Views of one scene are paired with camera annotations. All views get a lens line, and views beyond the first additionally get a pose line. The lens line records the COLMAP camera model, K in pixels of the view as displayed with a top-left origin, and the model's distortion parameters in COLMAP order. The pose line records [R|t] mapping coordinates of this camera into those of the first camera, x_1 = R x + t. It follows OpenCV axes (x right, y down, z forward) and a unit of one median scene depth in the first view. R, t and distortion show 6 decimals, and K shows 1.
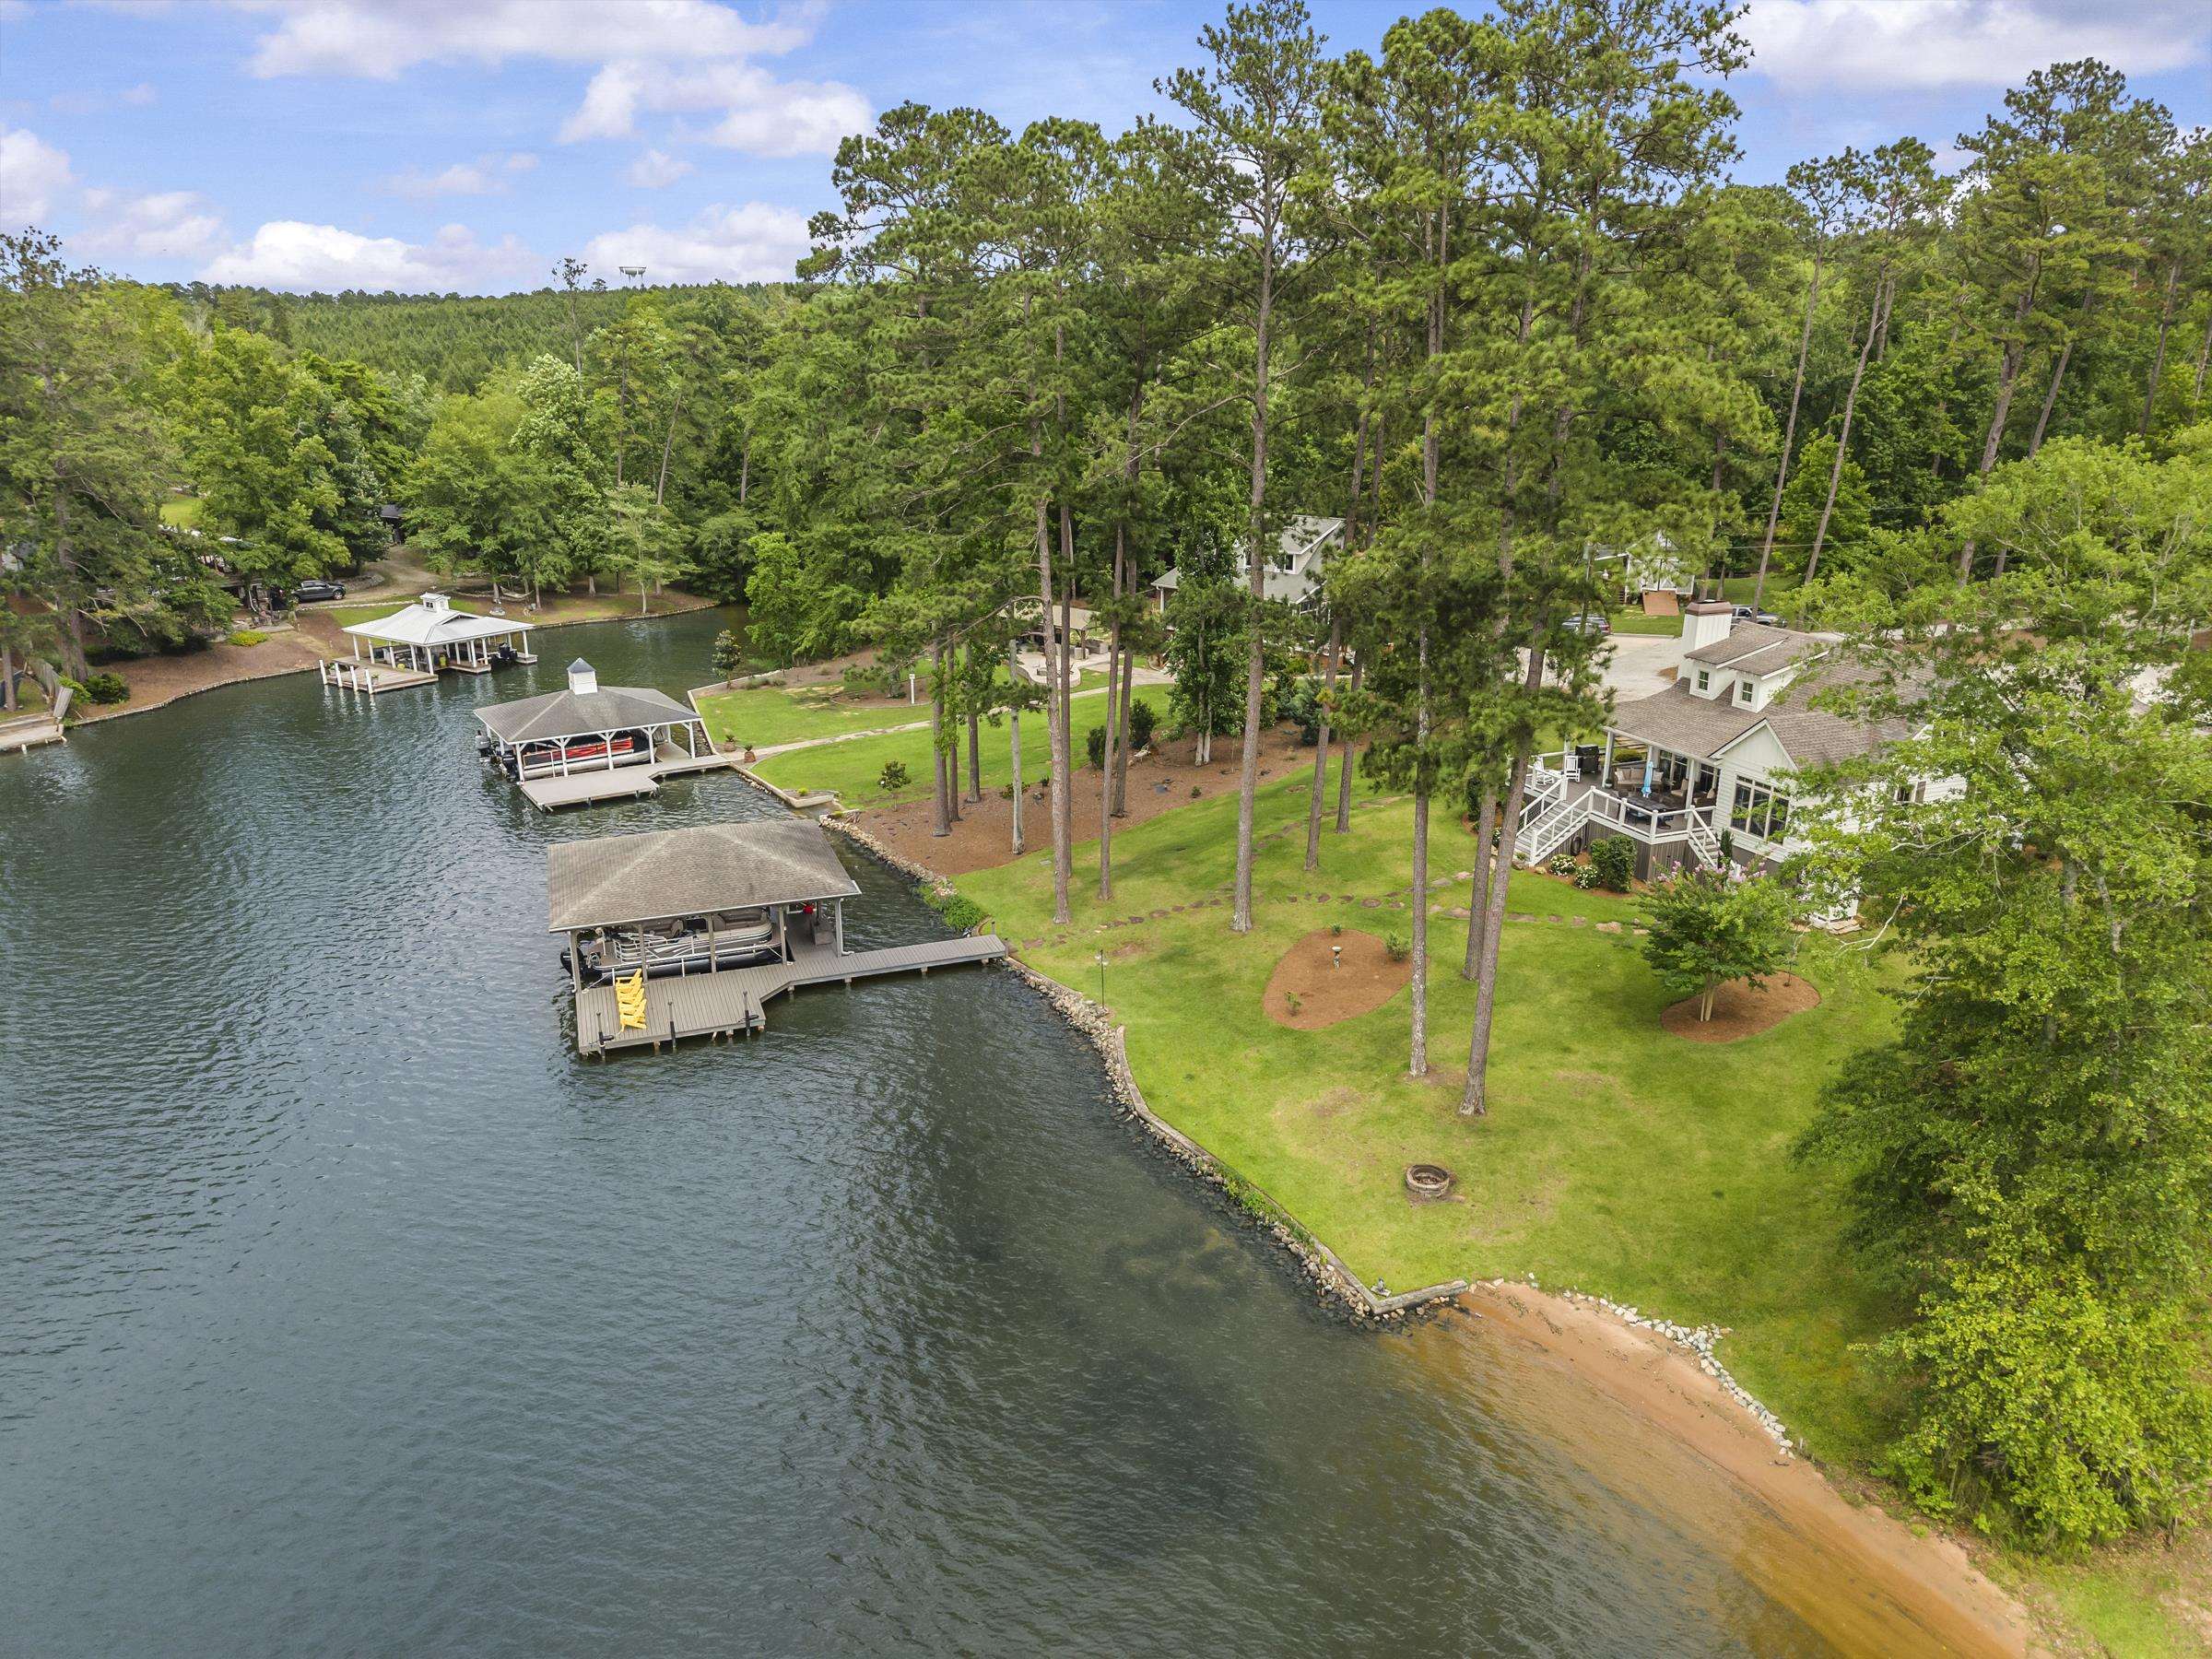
lens RADIAL K [[1491.1, 0, 1106.0], [0, 1491.1, 829.5], [0, 0, 1]] dist [0.038493, -0.002343]
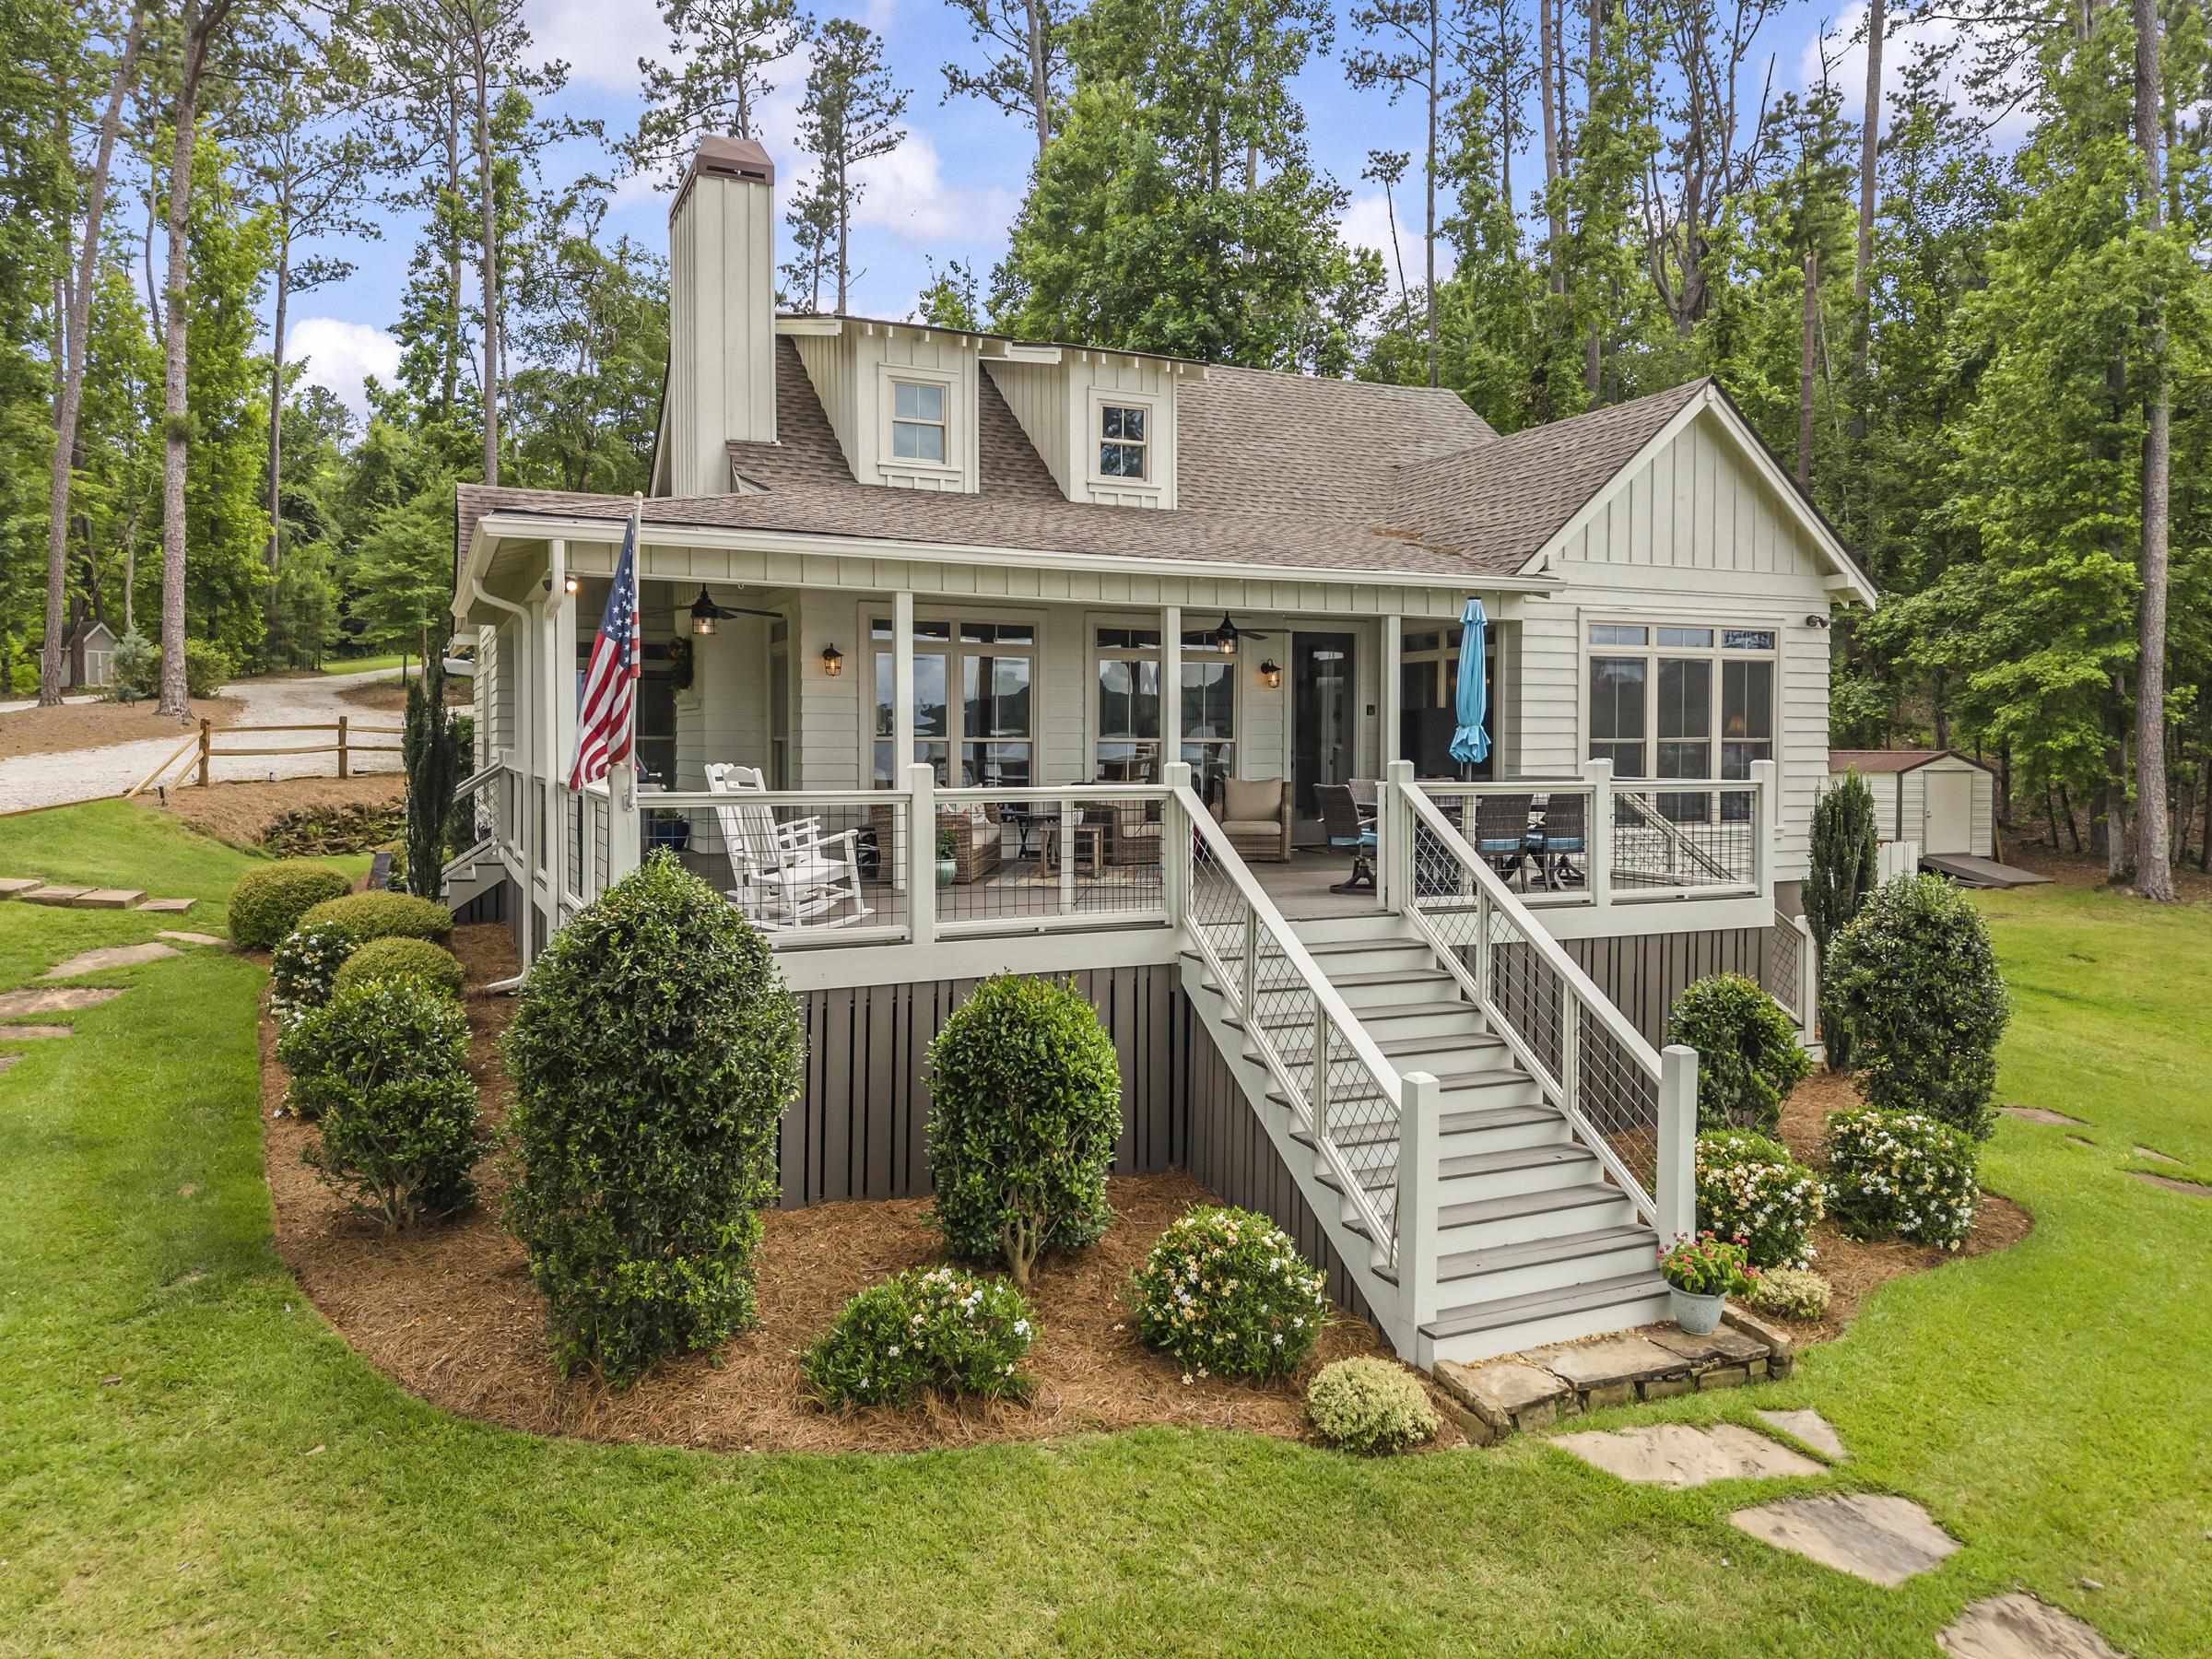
lens RADIAL K [[1505.9, 0, 1107.3], [0, 1505.9, 756.8], [0, 0, 1]] dist [0.025837, -0.019930]
pose [[-0.050921, -0.014791, 0.998593, 0.148226], [0.304425, 0.952076, 0.029625, -0.045444], [-0.951174, 0.305505, -0.043978, 1.041995]]
